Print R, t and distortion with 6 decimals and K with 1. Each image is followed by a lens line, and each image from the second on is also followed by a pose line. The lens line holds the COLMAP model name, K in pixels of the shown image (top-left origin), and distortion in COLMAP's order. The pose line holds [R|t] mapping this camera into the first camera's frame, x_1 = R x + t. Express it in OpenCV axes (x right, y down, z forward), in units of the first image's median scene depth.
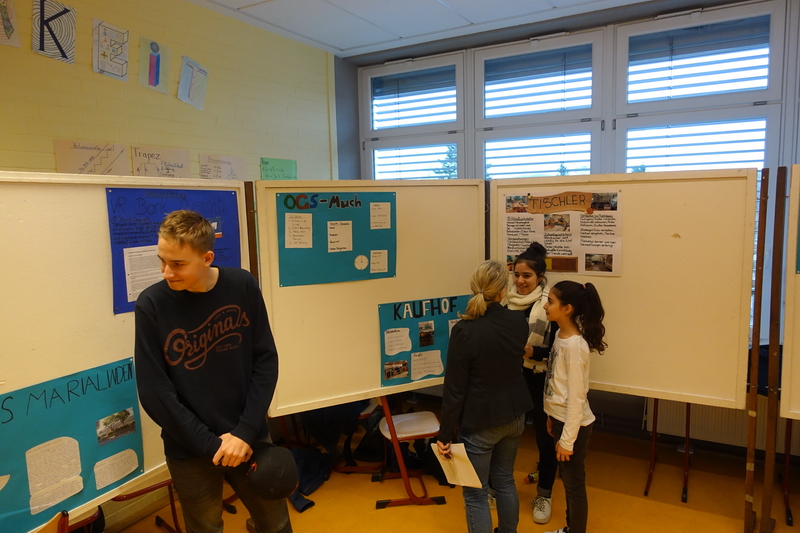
lens RADIAL K [[529.3, 0, 392.3], [0, 529.3, 257.6], [0, 0, 1]] dist [0.029811, -0.005820]
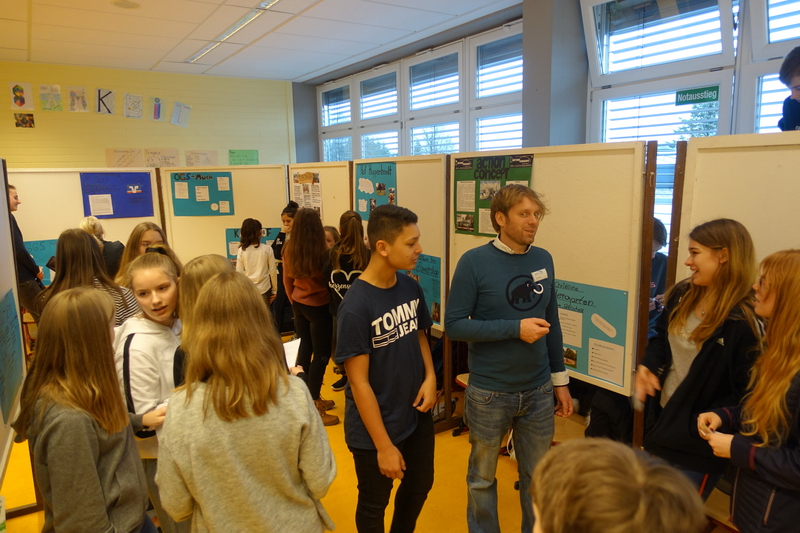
lens RADIAL K [[529.3, 0, 398.4], [0, 529.3, 271.9], [0, 0, 1]] dist [0.029811, -0.005820]
pose [[0.884150, 0.085992, -0.459222, 1.495382], [-0.040604, 0.993339, 0.107834, 0.008073], [0.465436, -0.076695, 0.881752, -0.476772]]
